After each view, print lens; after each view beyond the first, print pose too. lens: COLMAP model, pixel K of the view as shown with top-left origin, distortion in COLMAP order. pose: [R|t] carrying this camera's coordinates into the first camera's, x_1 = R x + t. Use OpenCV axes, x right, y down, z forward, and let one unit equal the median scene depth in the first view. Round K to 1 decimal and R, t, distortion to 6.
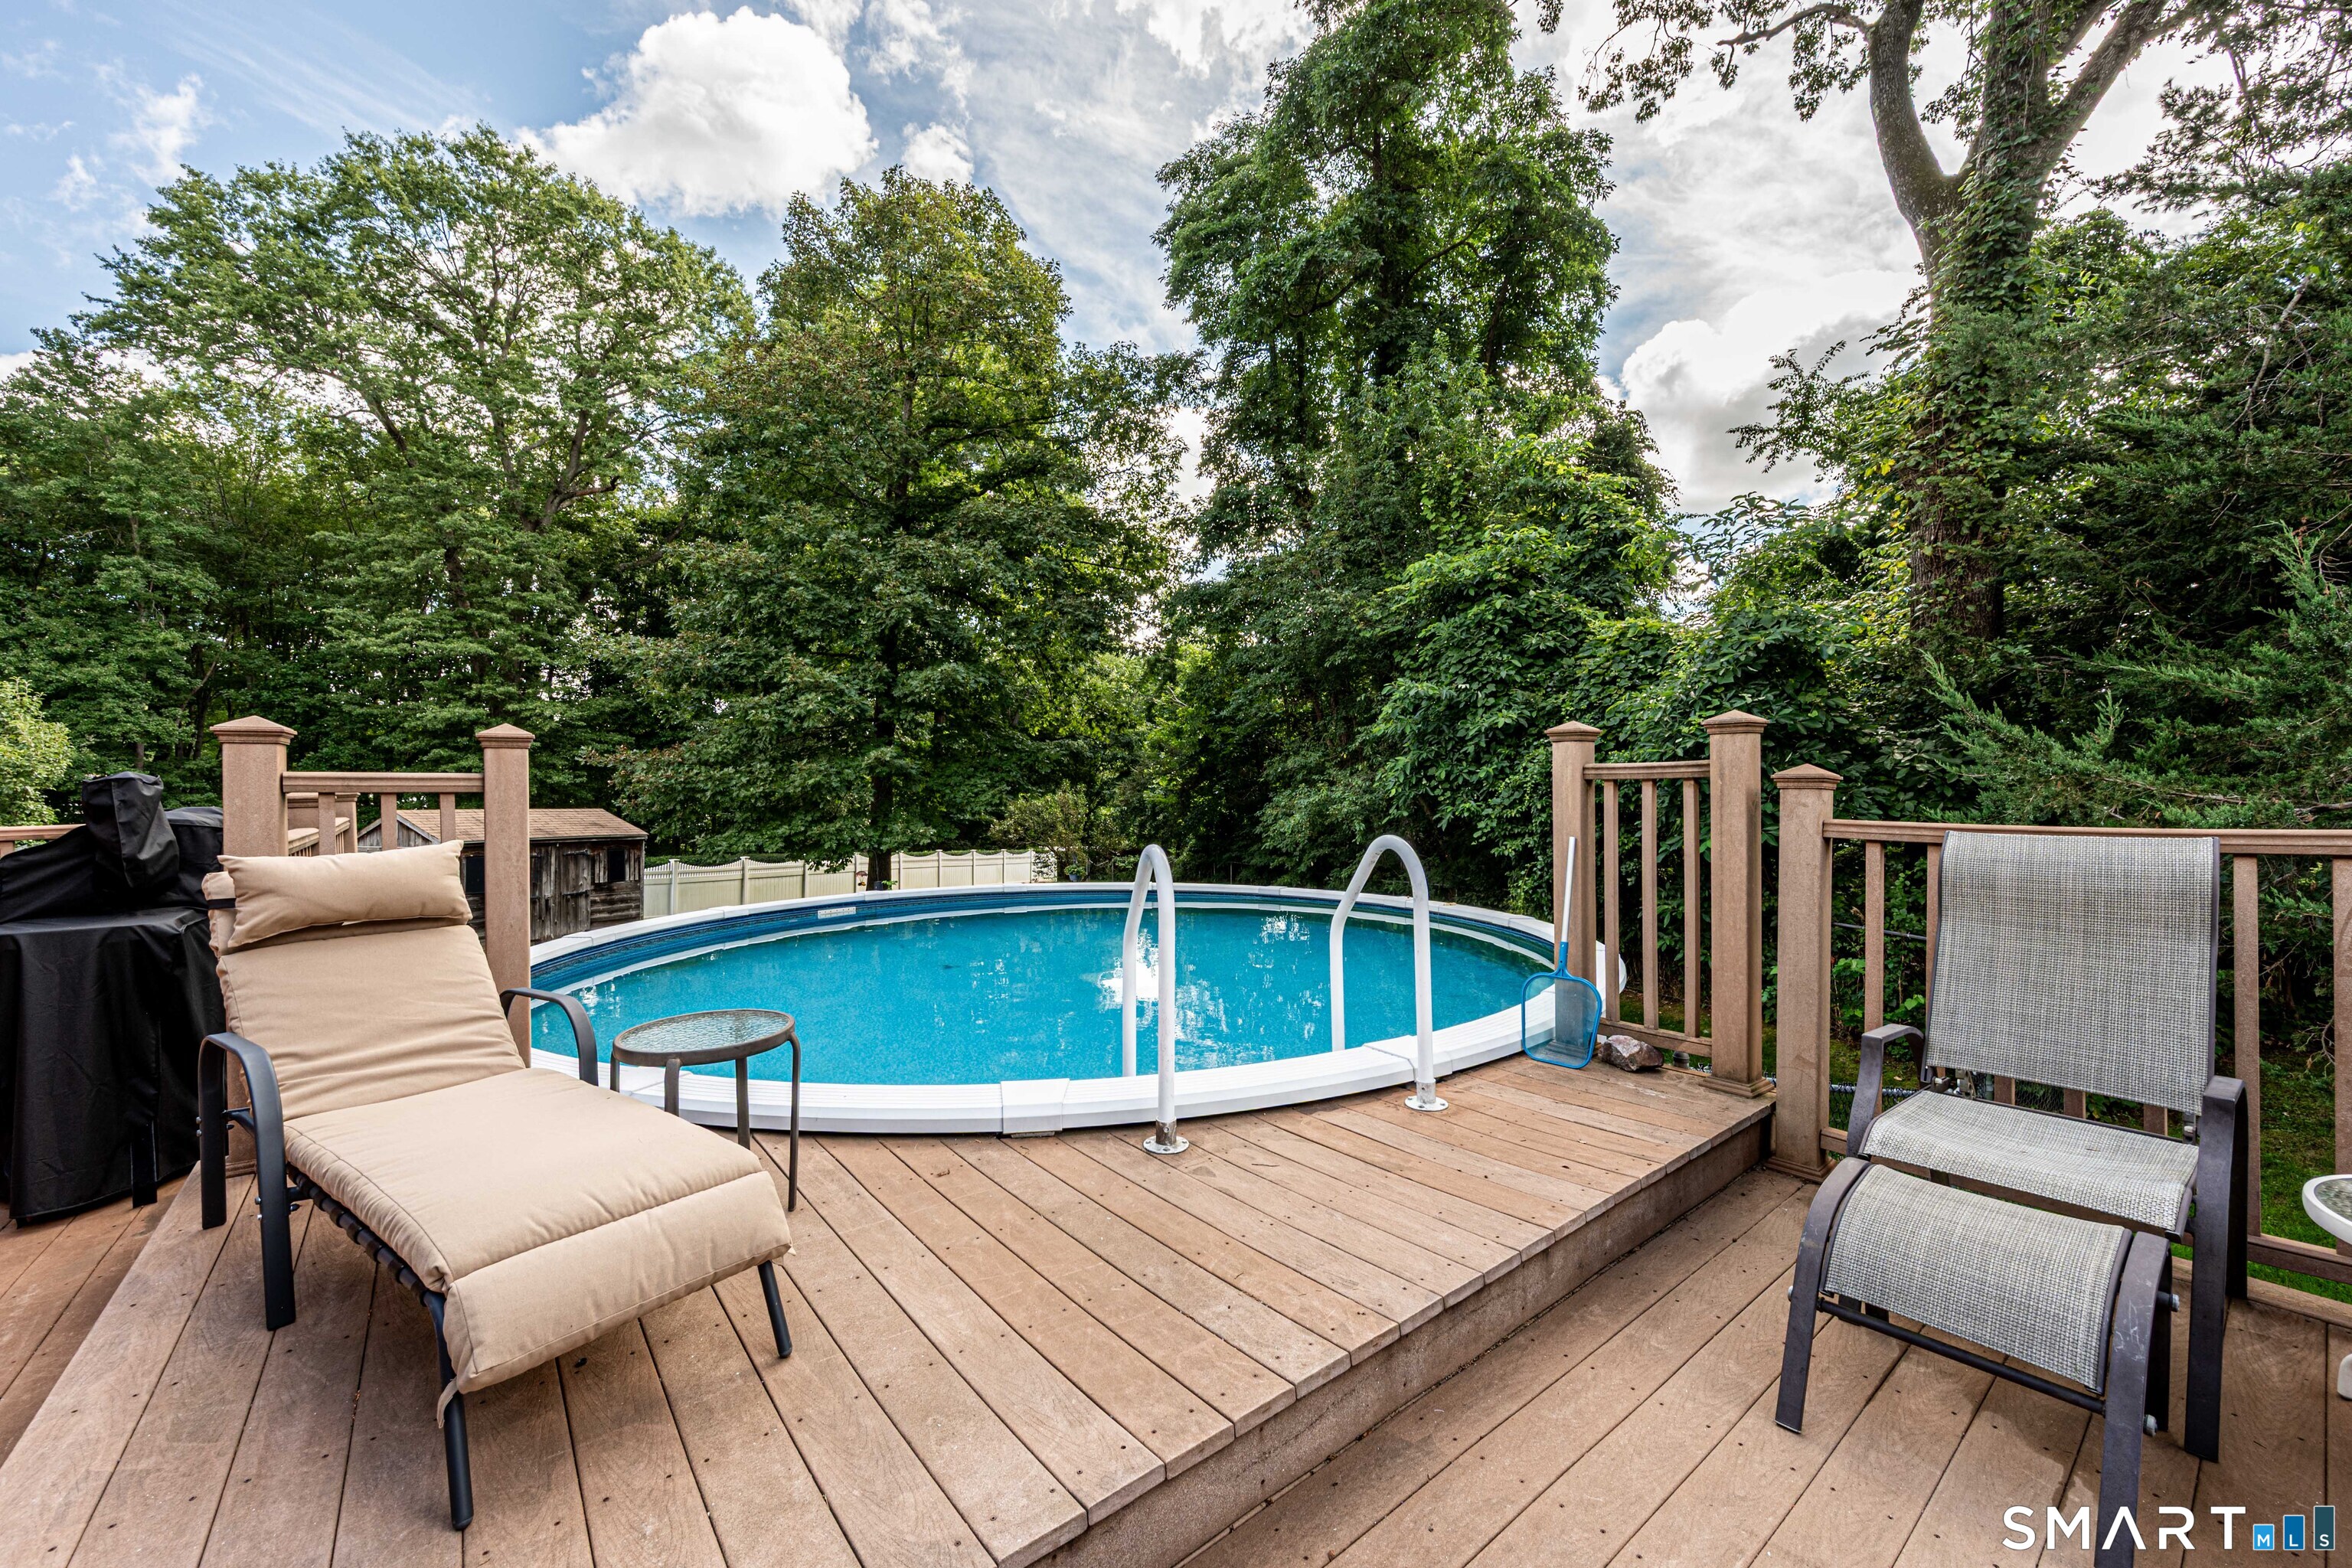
lens RADIAL K [[920.2, 0, 1170.6], [0, 920.2, 793.0], [0, 0, 1]] dist [0.000814, -0.000648]
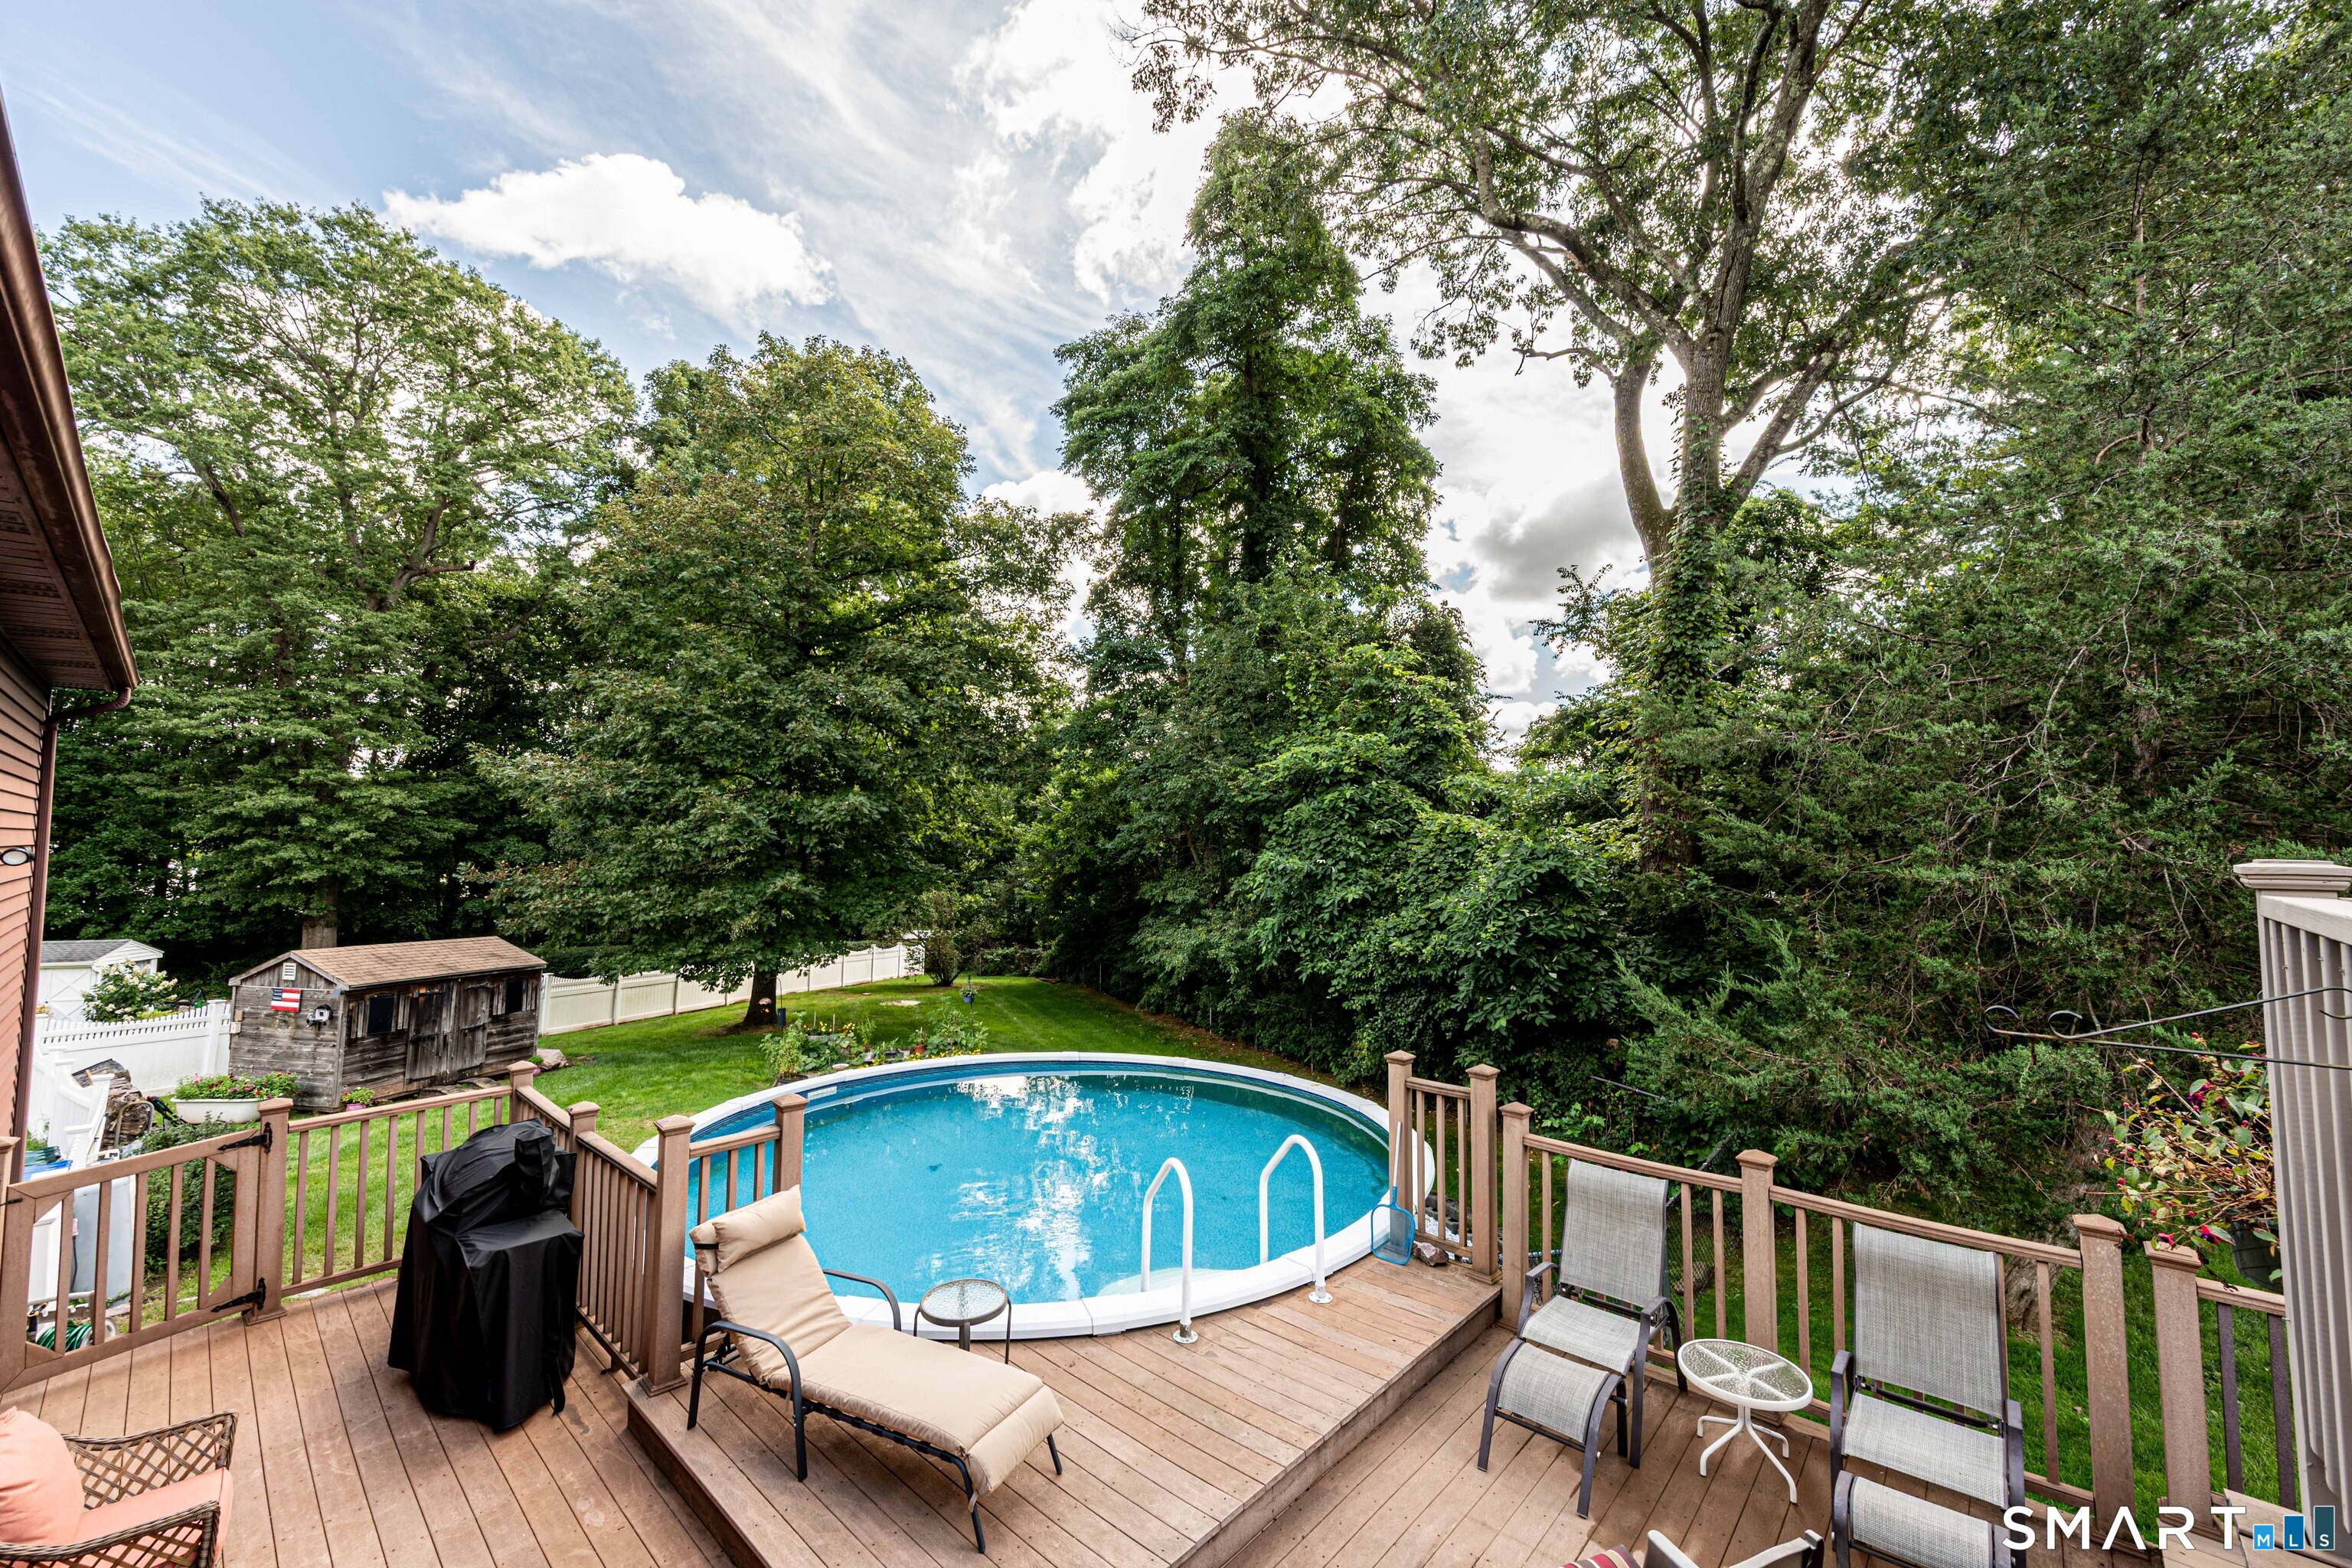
lens RADIAL K [[920.2, 0, 1168.9], [0, 920.2, 795.9], [0, 0, 1]] dist [0.000814, -0.000648]
pose [[0.987455, 0.028549, 0.155298, -0.046179], [-0.017947, 0.997438, -0.069247, -0.073292], [-0.156877, 0.065591, 0.985438, -0.112600]]
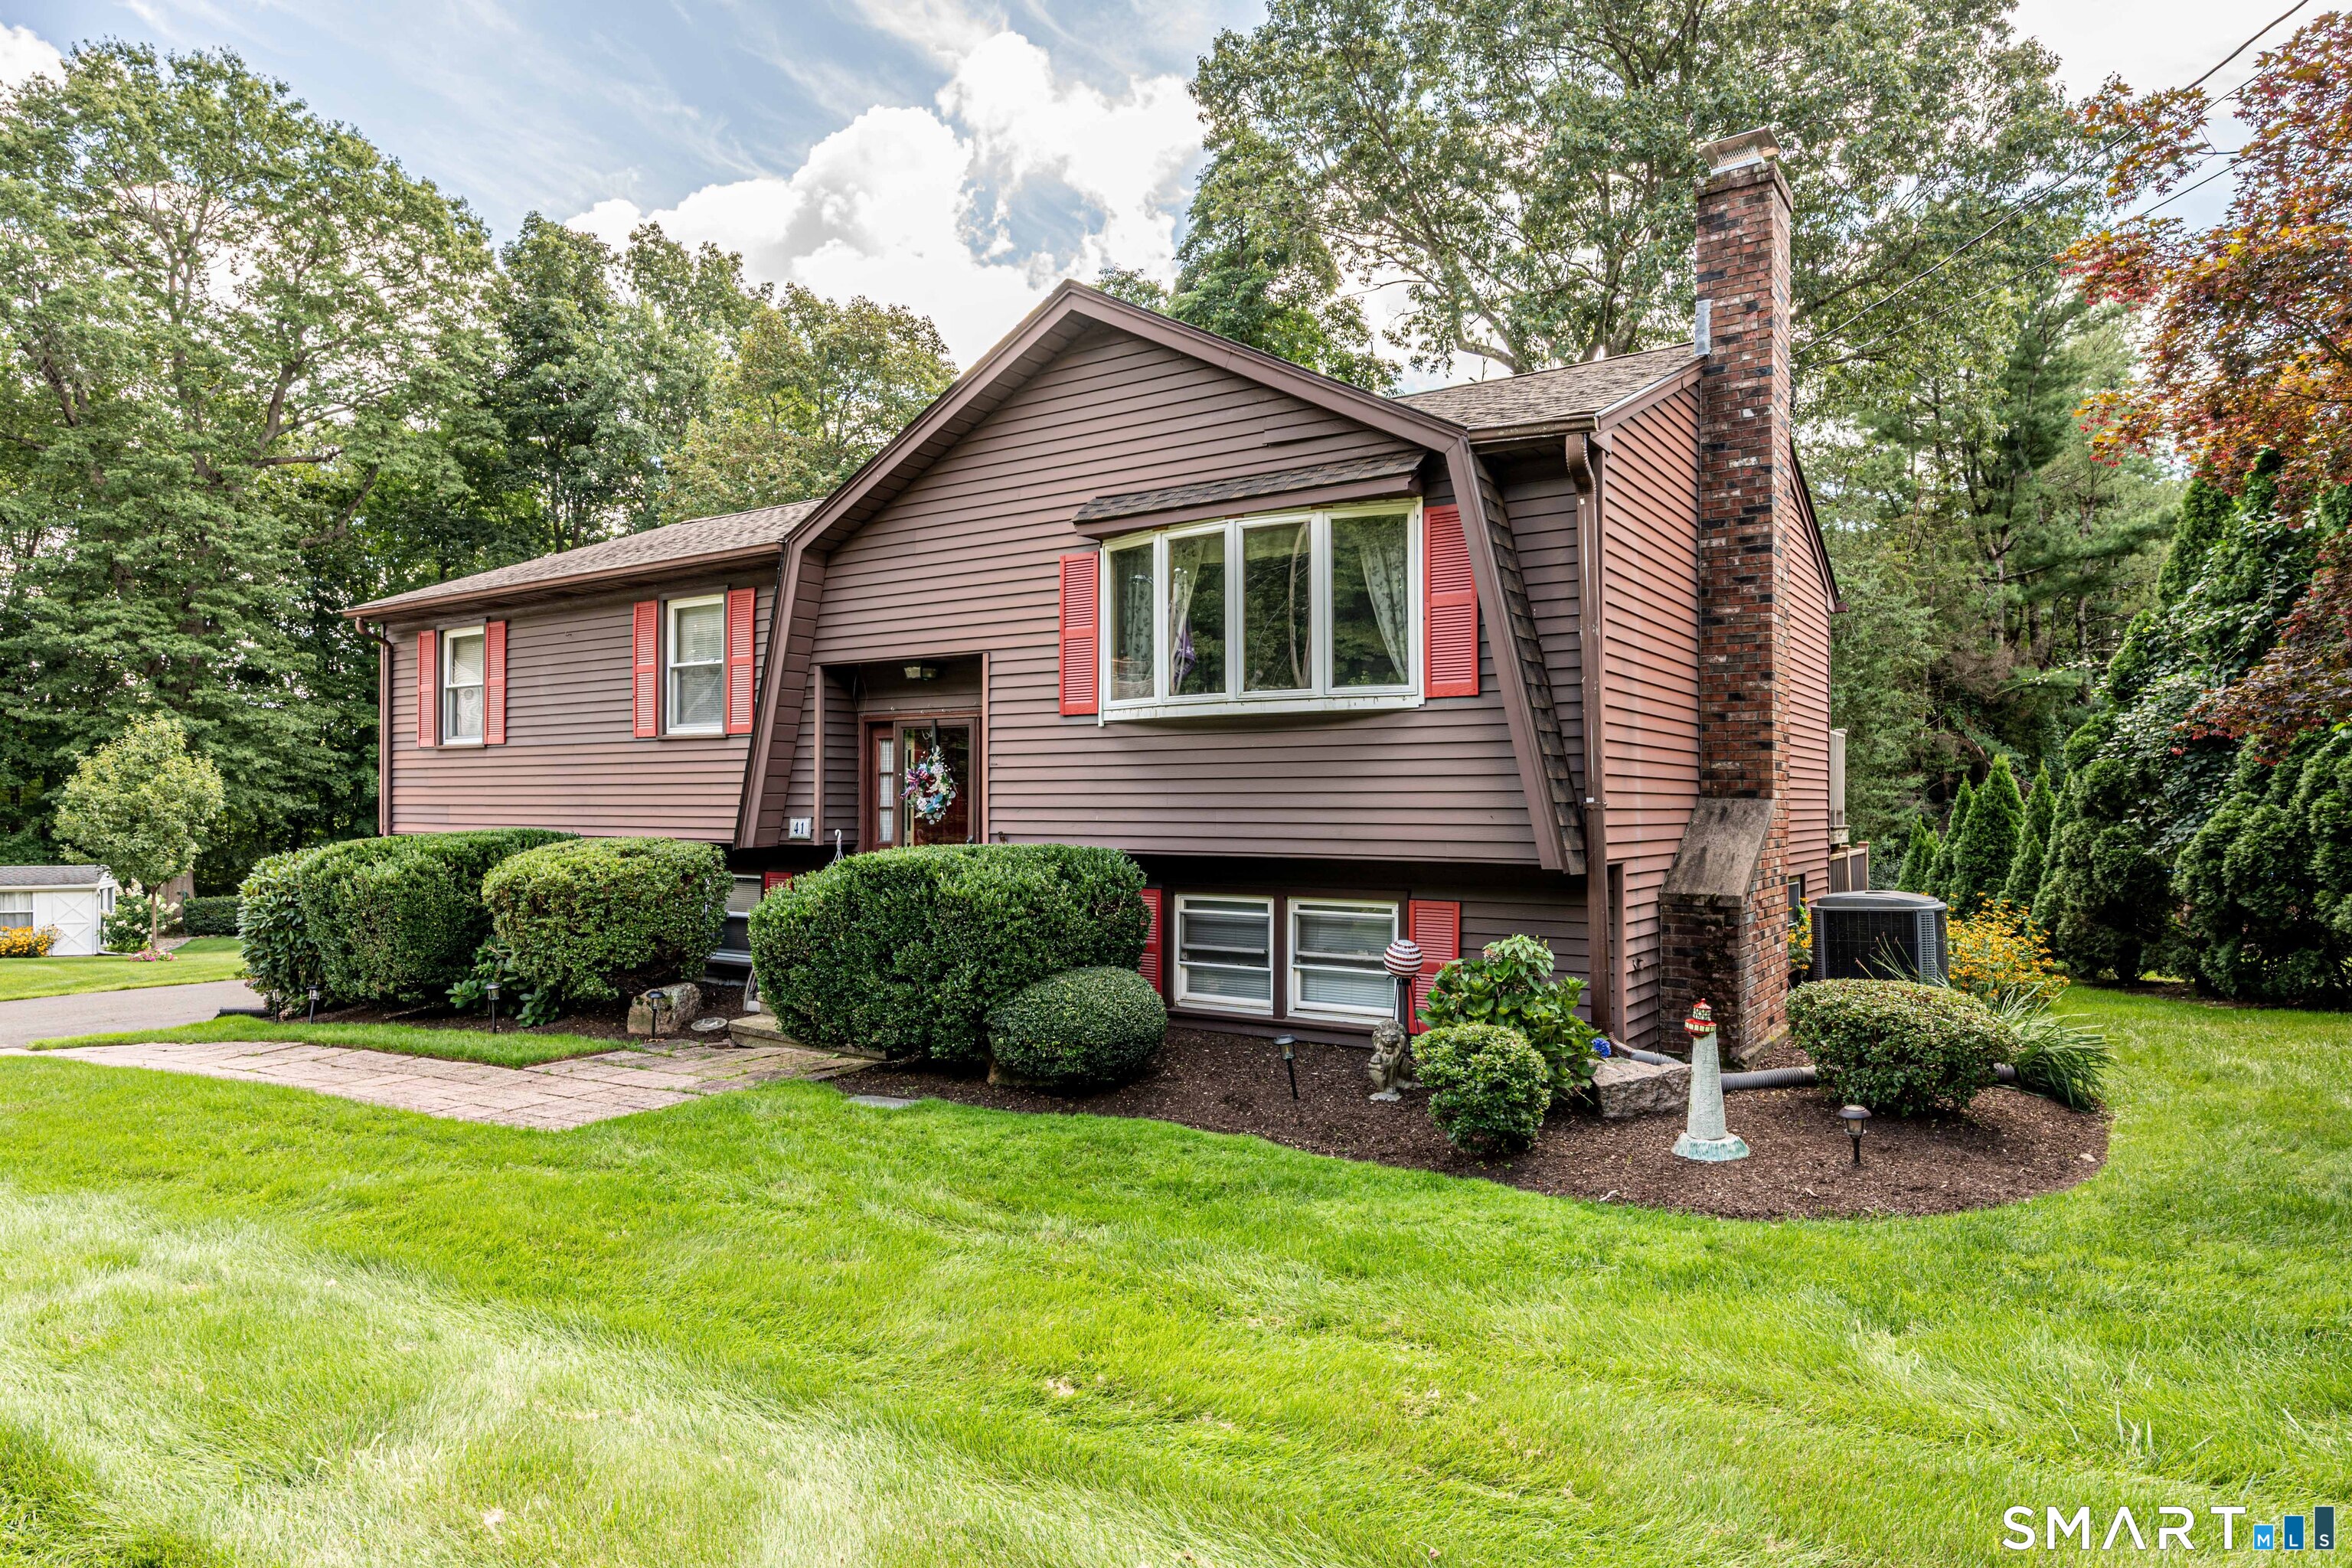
lens RADIAL K [[1378.1, 0, 1173.4], [0, 1378.1, 792.3], [0, 0, 1]] dist [0.003967, 0.001249]
pose [[0.948142, 0.020377, 0.317194, -0.519801], [-0.011268, 0.999470, -0.030525, 0.011945], [-0.317648, 0.025368, 0.947869, -0.889338]]
